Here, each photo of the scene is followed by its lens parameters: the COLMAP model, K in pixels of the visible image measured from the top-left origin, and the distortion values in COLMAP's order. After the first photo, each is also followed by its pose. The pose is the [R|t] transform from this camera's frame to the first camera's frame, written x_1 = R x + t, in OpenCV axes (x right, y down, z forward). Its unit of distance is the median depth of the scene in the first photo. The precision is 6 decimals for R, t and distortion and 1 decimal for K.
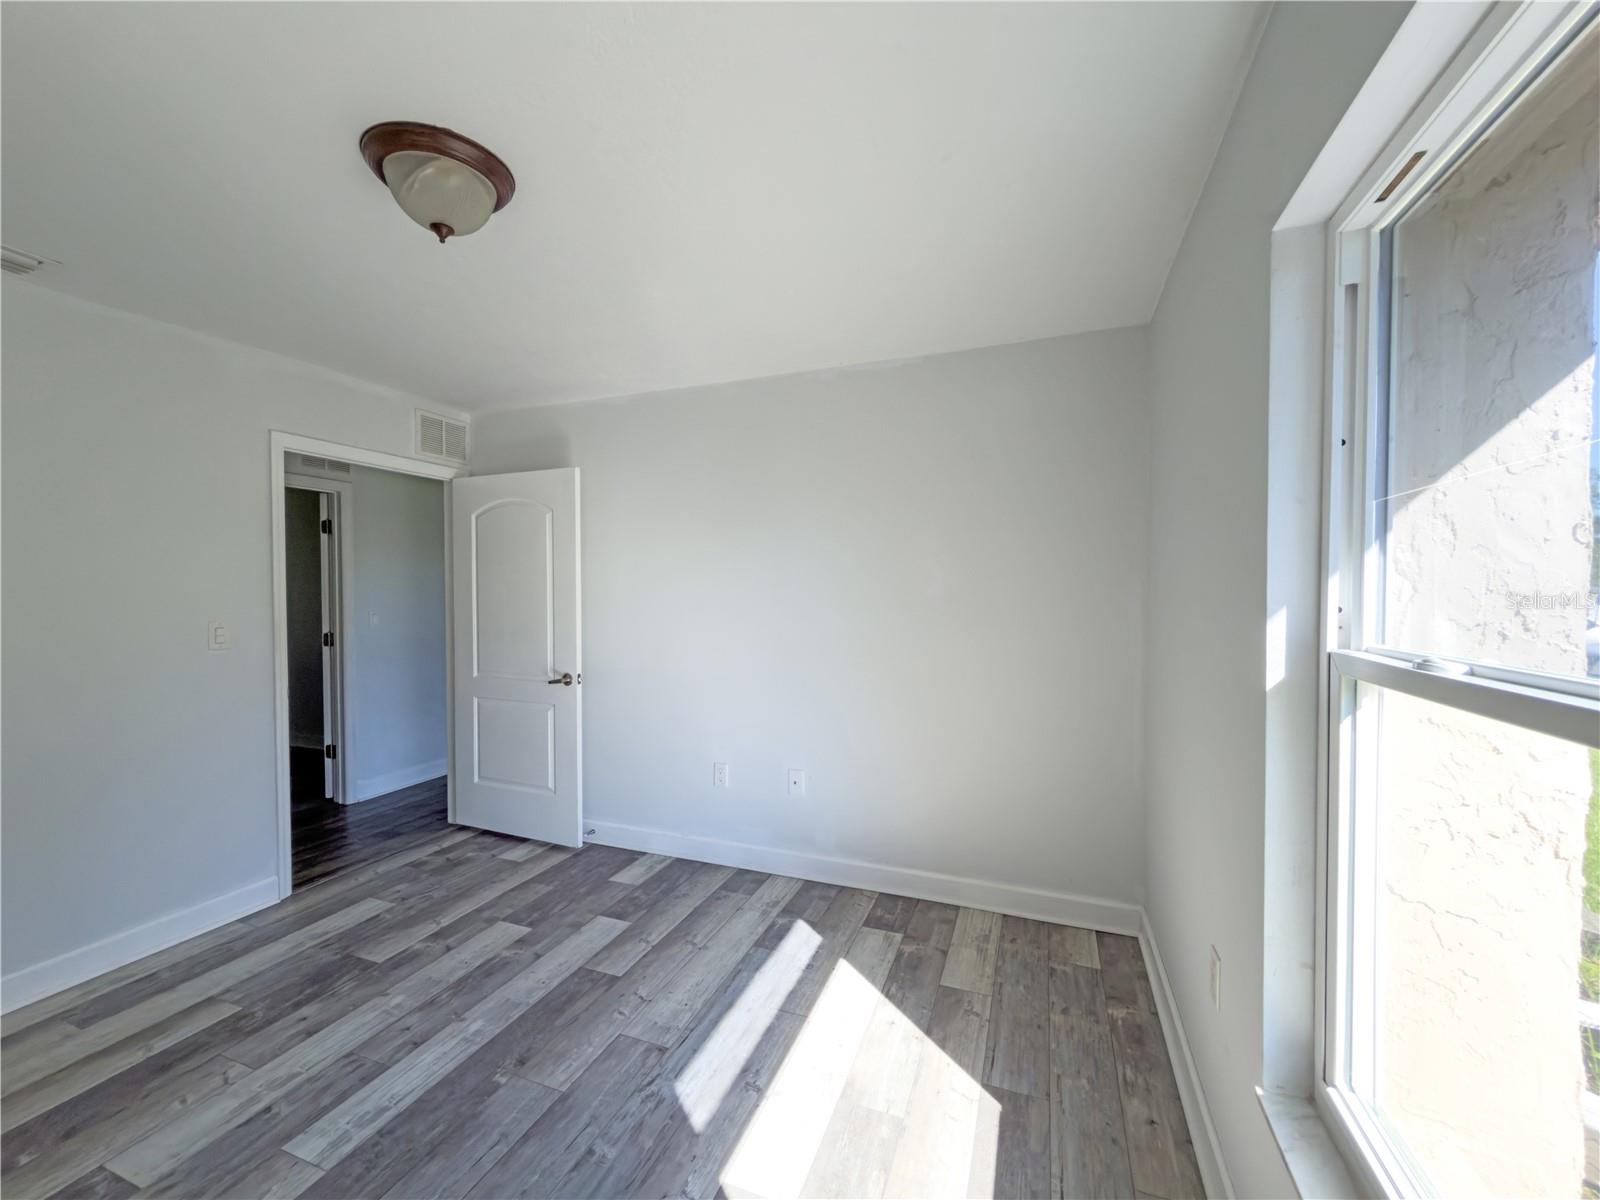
lens RADIAL K [[638.9, 0, 804.2], [0, 638.9, 602.8], [0, 0, 1]] dist [-0.000648, 0.000146]
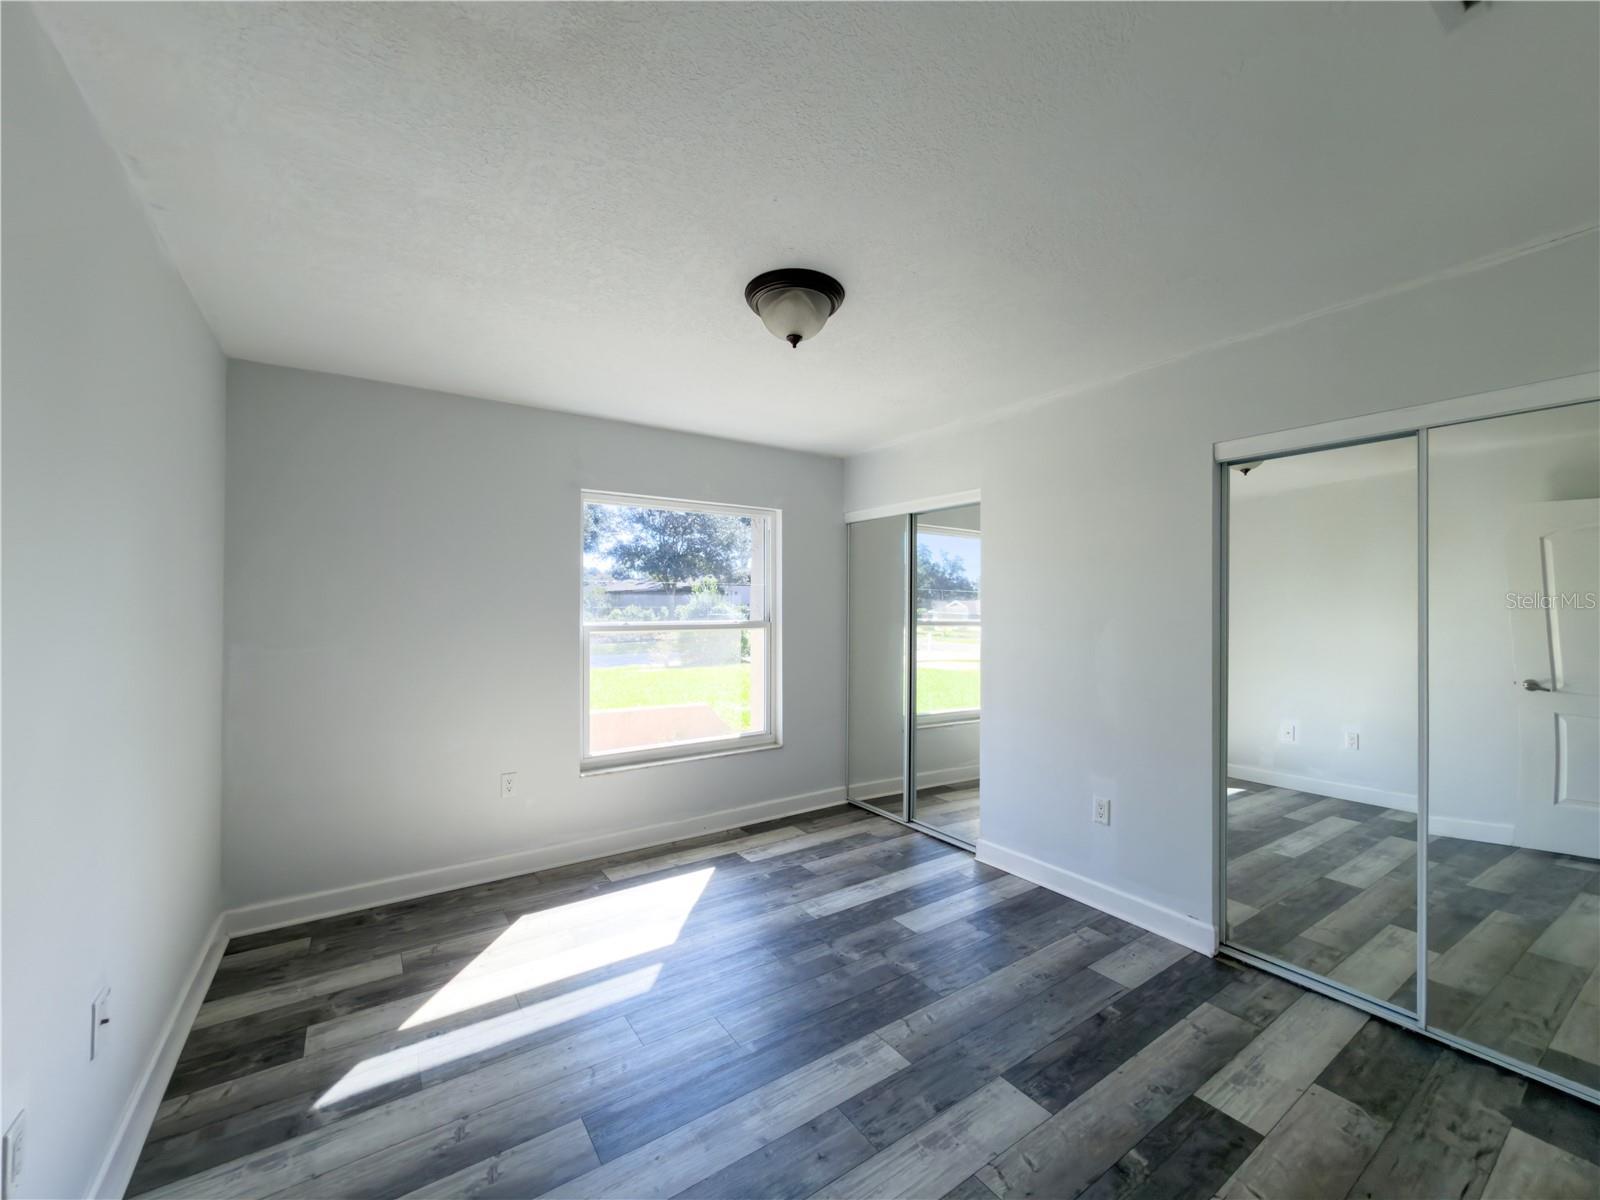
lens RADIAL K [[638.9, 0, 804.2], [0, 638.9, 602.8], [0, 0, 1]] dist [-0.000648, 0.000146]
pose [[-0.824262, 0.005590, 0.566181, -0.974209], [0.012332, 0.999891, 0.008080, -0.024904], [-0.566075, 0.013642, -0.824241, 1.526087]]
